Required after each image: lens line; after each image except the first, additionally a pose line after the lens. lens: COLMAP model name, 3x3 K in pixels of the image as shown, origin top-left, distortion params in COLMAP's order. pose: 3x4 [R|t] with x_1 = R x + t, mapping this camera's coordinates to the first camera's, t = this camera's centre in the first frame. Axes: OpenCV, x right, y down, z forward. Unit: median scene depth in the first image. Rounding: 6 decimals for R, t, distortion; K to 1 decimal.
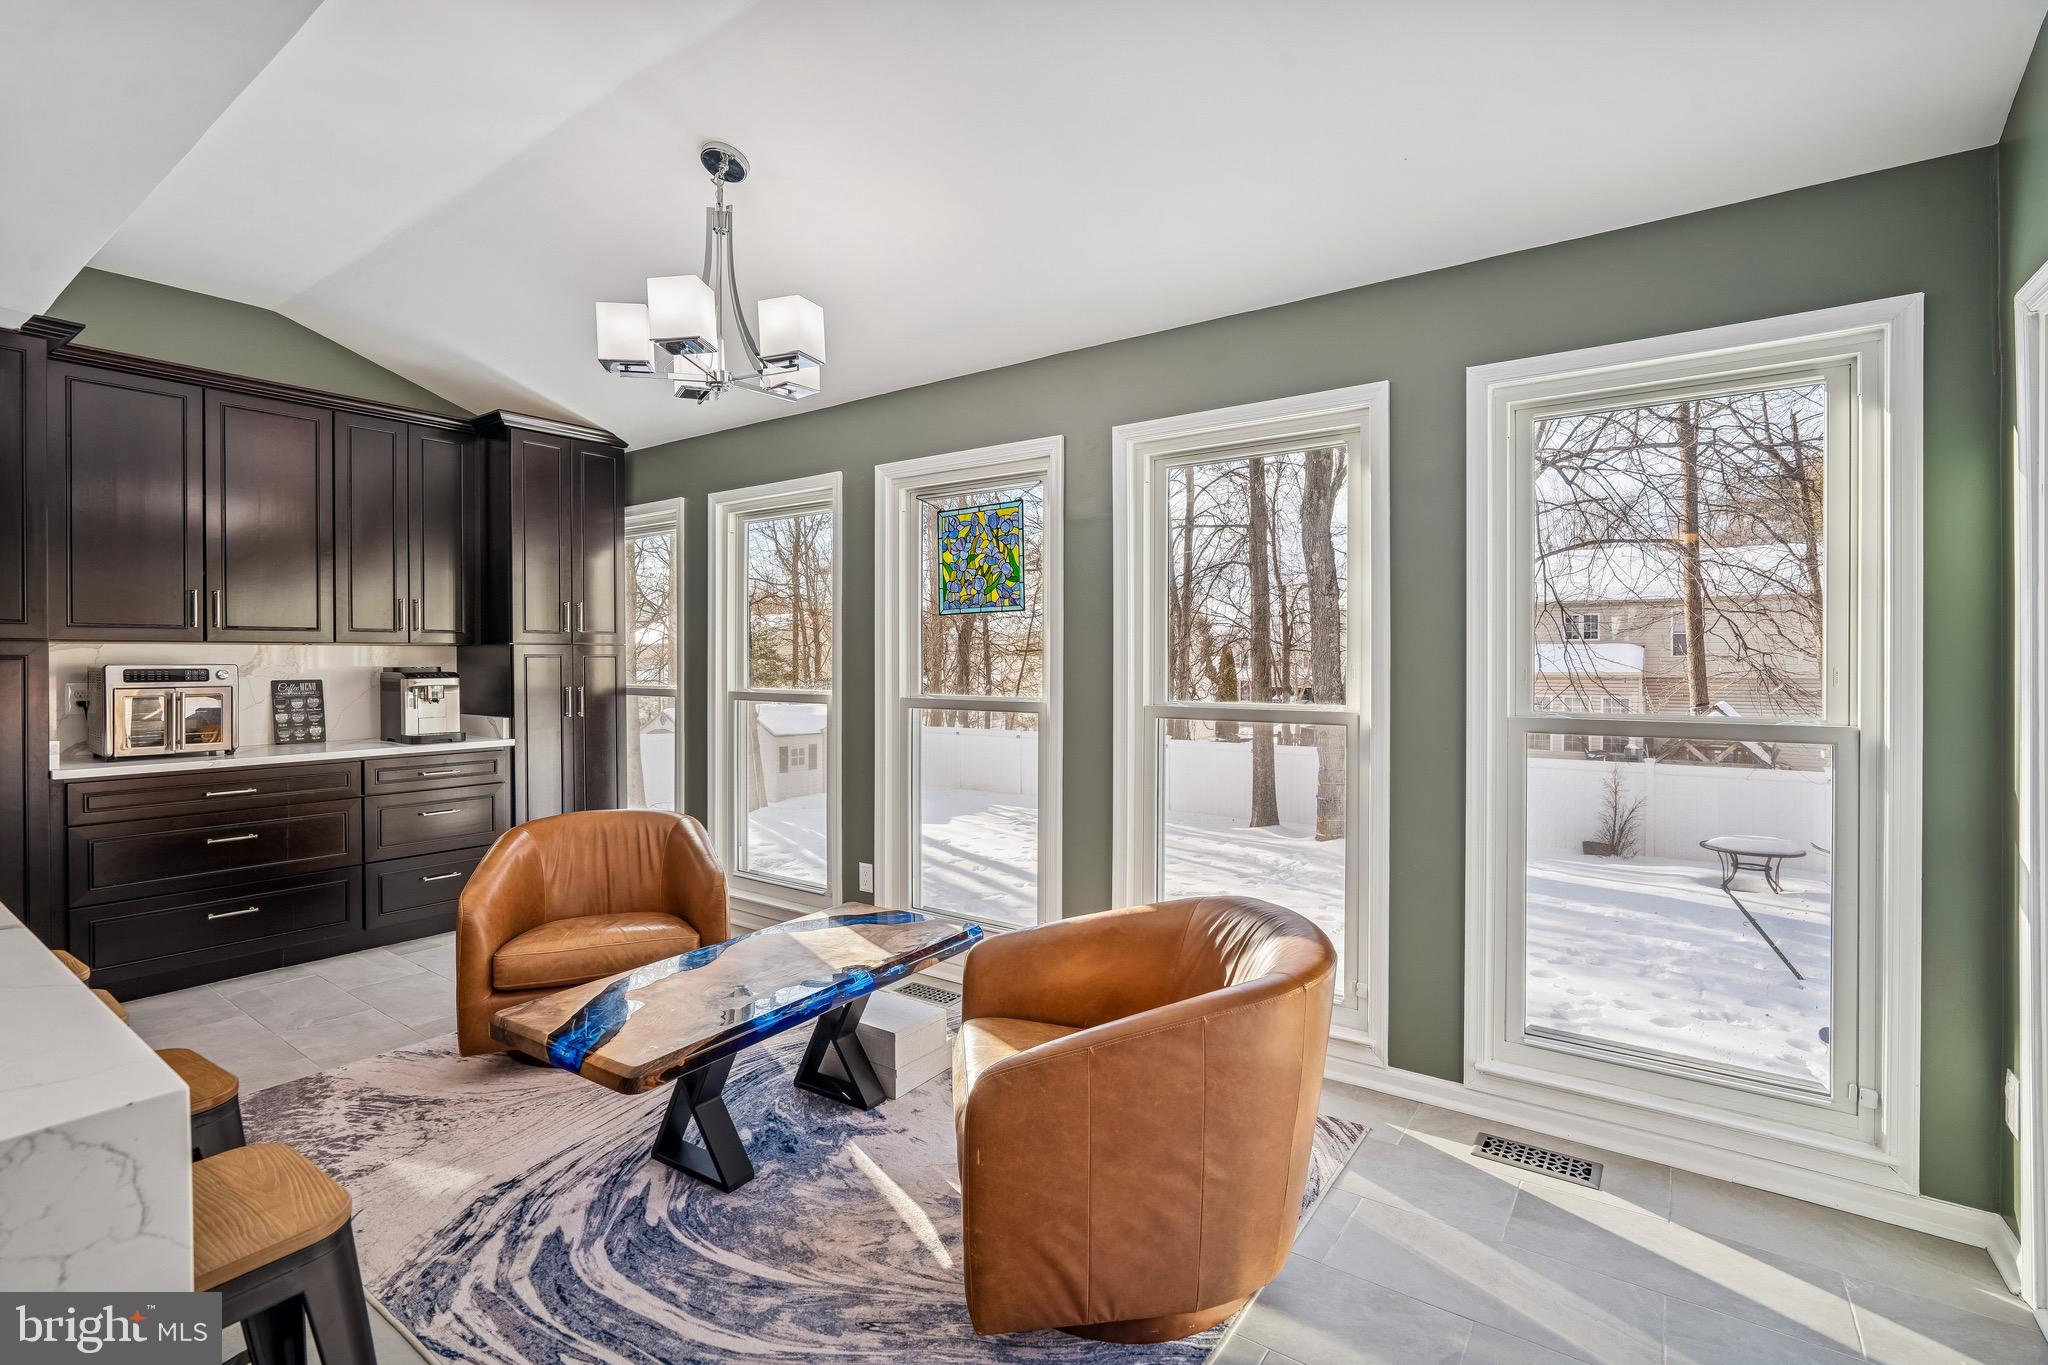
lens RADIAL K [[932.2, 0, 1012.4], [0, 932.2, 673.0], [0, 0, 1]] dist [-0.024587, 0.008588]
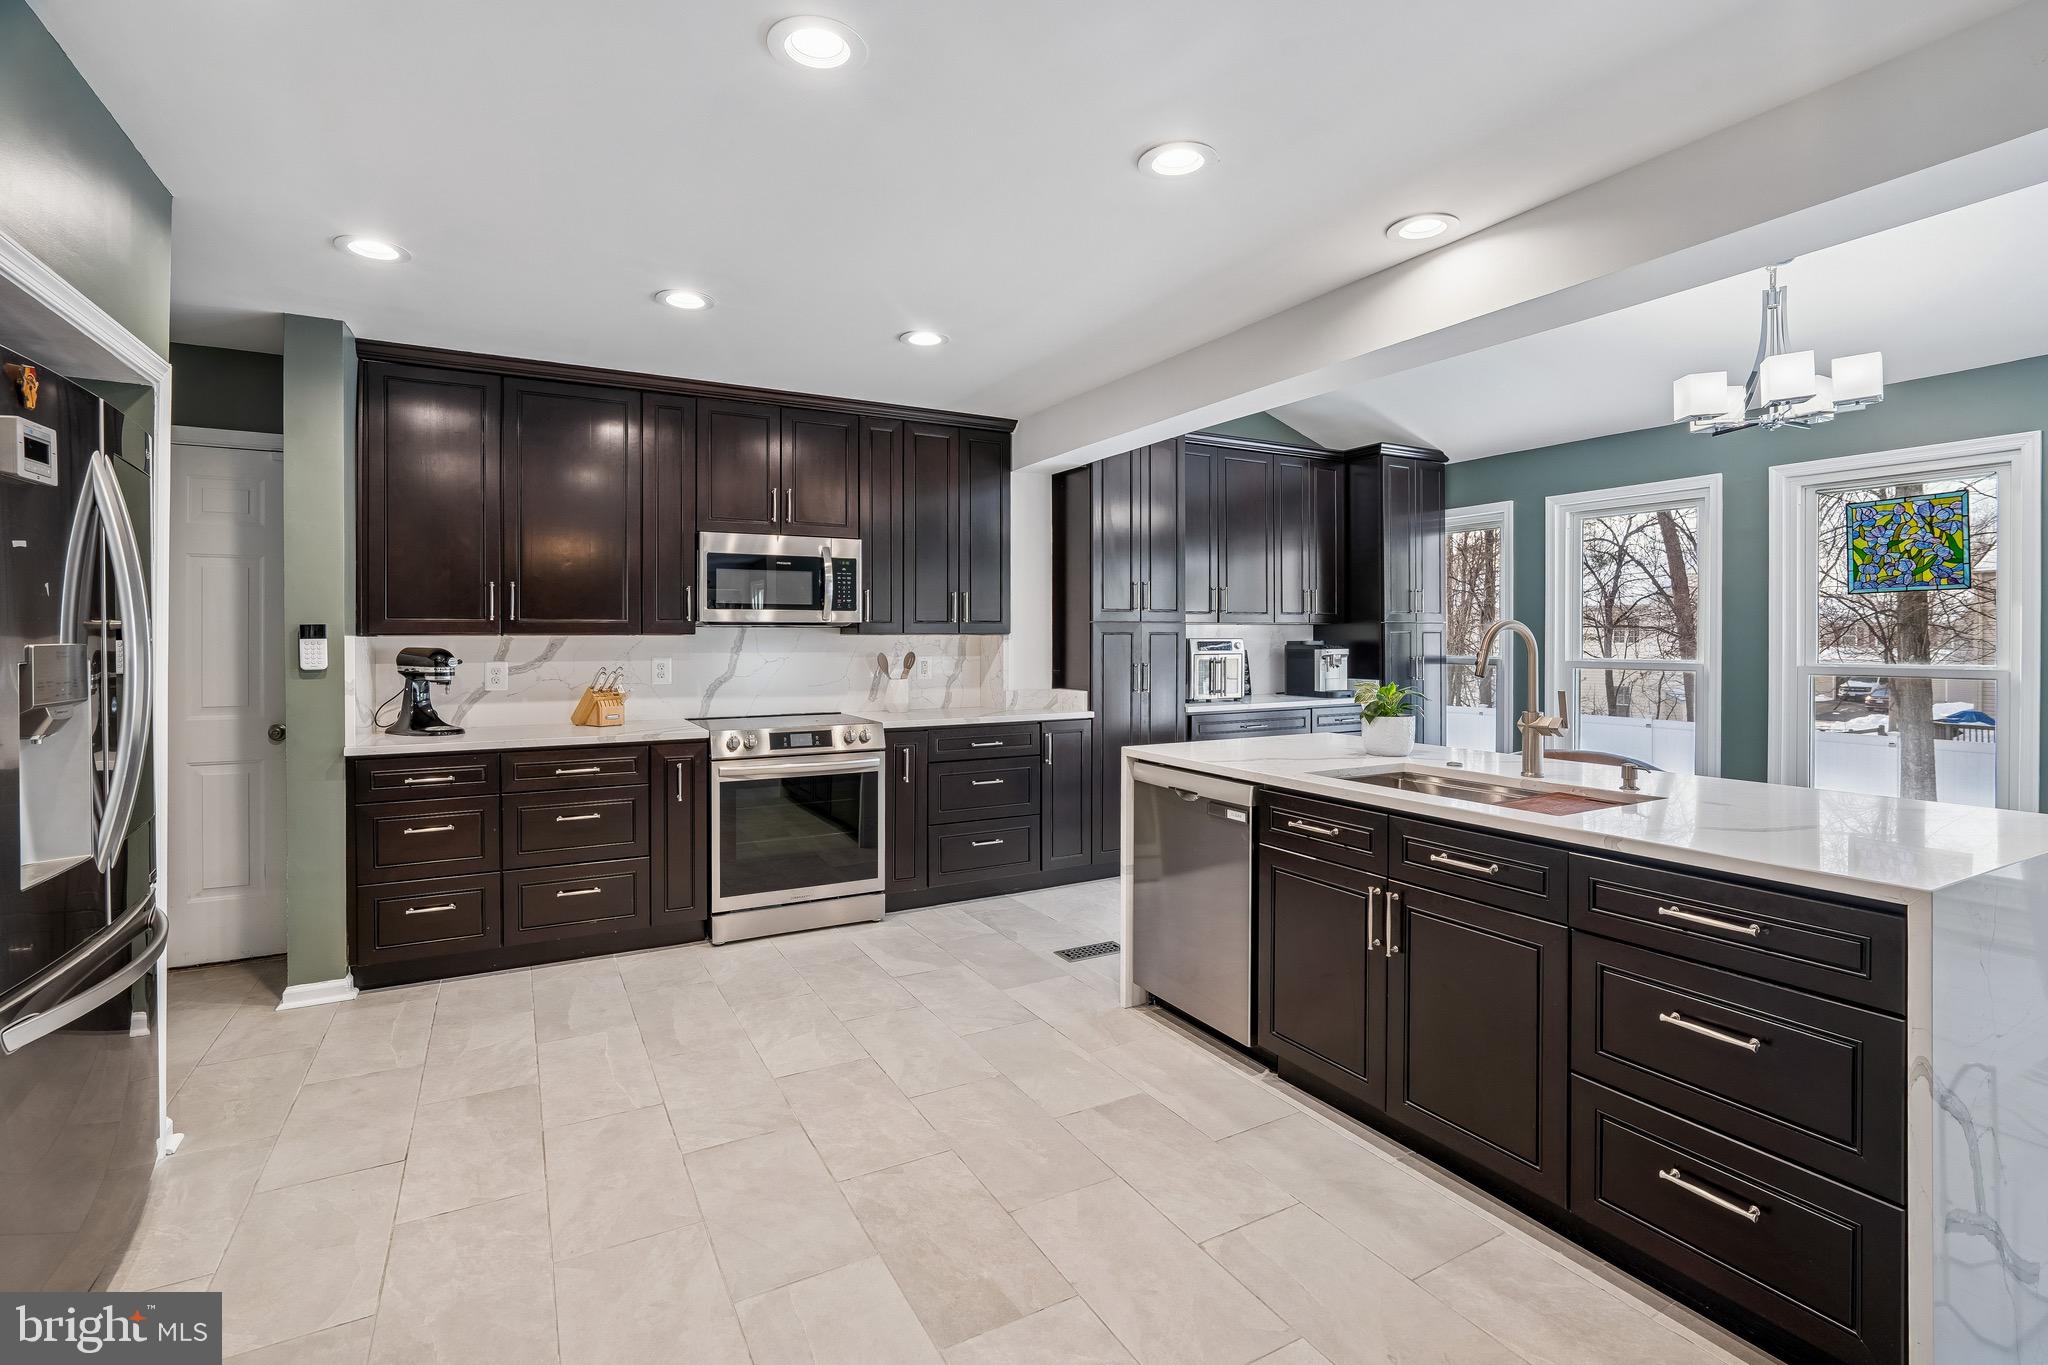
lens RADIAL K [[932.2, 0, 1026.5], [0, 932.2, 639.2], [0, 0, 1]] dist [-0.024587, 0.008588]
pose [[0.906342, -0.001887, -0.422540, -0.506766], [-0.002880, 0.999939, -0.010642, 0.008388], [0.422535, 0.010862, 0.906282, -0.441485]]
